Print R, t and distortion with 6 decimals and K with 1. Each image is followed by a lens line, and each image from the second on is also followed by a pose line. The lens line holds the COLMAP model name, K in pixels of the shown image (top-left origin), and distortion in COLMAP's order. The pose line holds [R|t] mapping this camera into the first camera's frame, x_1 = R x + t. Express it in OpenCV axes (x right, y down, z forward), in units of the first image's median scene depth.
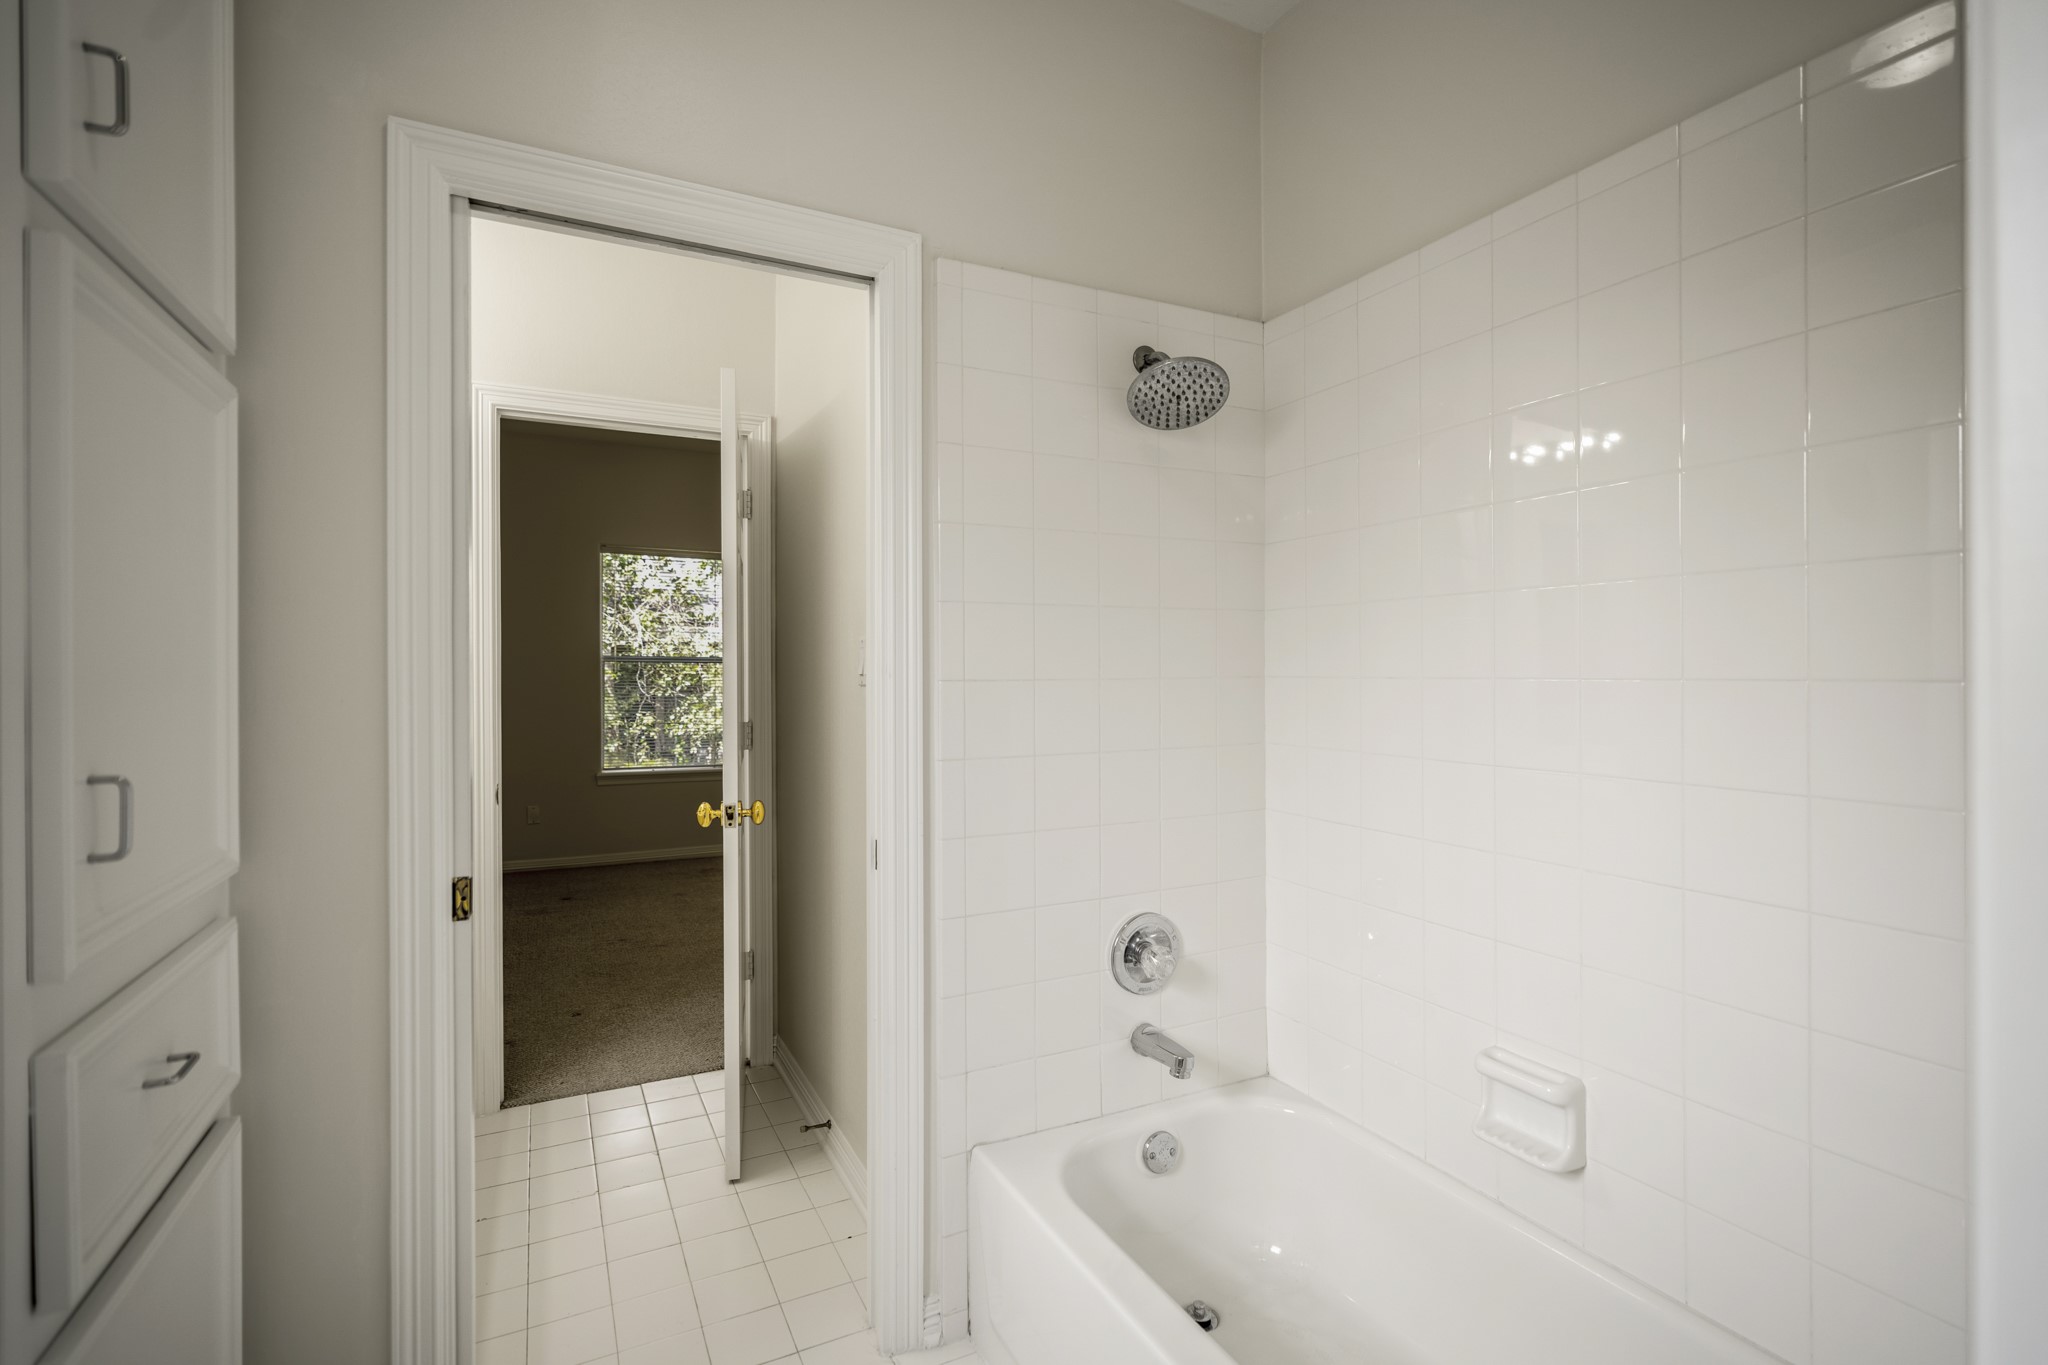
lens RADIAL K [[941.6, 0, 1026.7], [0, 941.6, 669.1], [0, 0, 1]] dist [-0.005074, 0.001261]
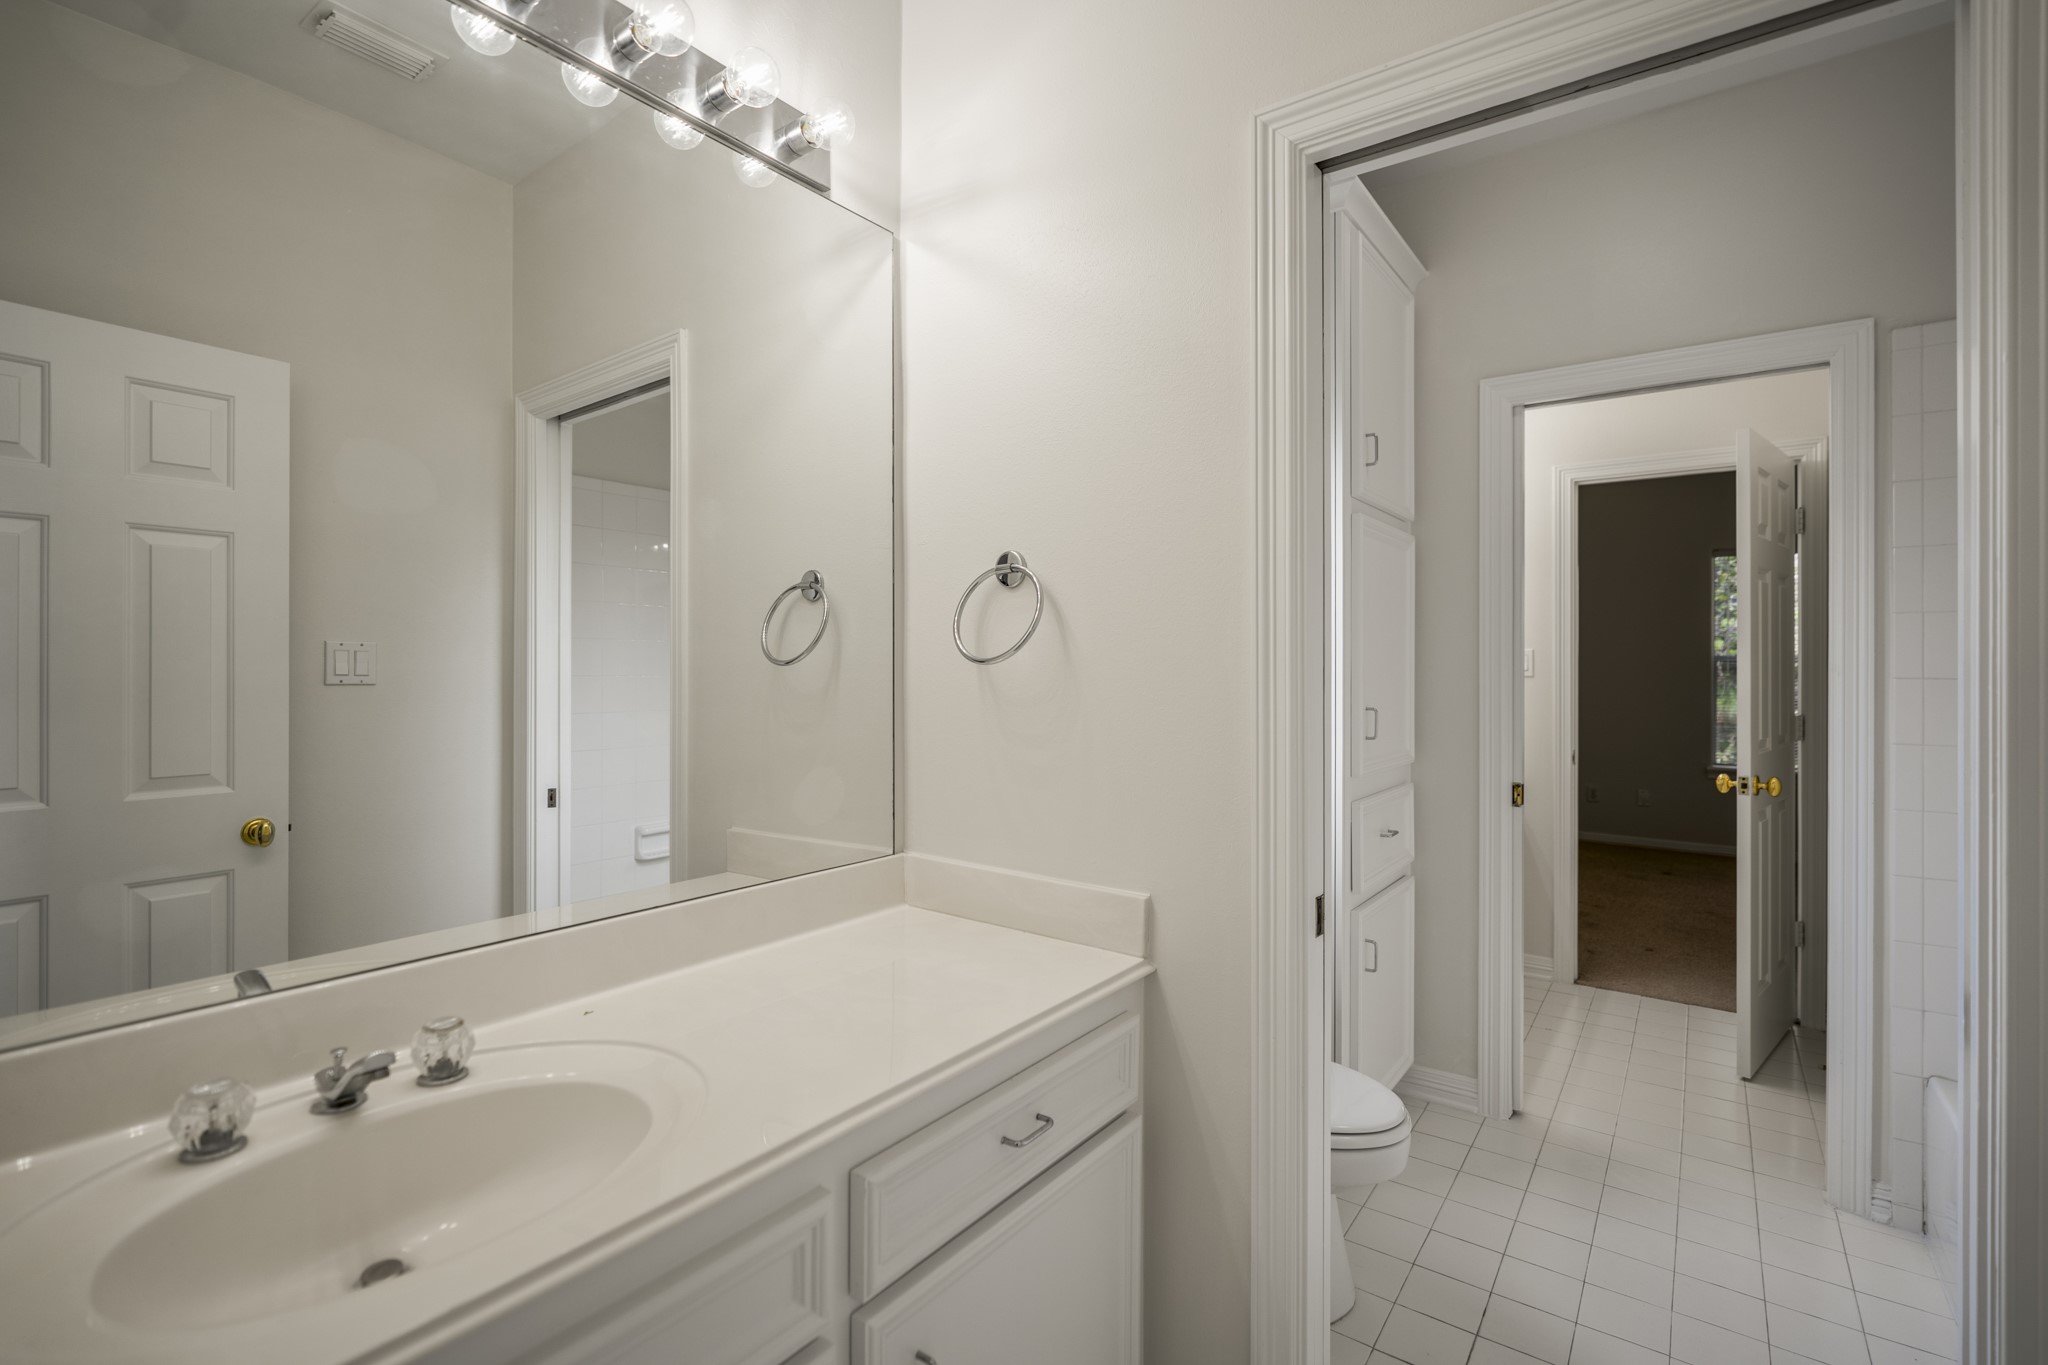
lens RADIAL K [[941.6, 0, 1024.4], [0, 941.6, 668.4], [0, 0, 1]] dist [-0.005074, 0.001261]
pose [[0.449097, 0.004712, -0.893471, 0.478955], [-0.003691, 0.999987, 0.003419, -0.000544], [0.893475, 0.001762, 0.449109, -0.536776]]
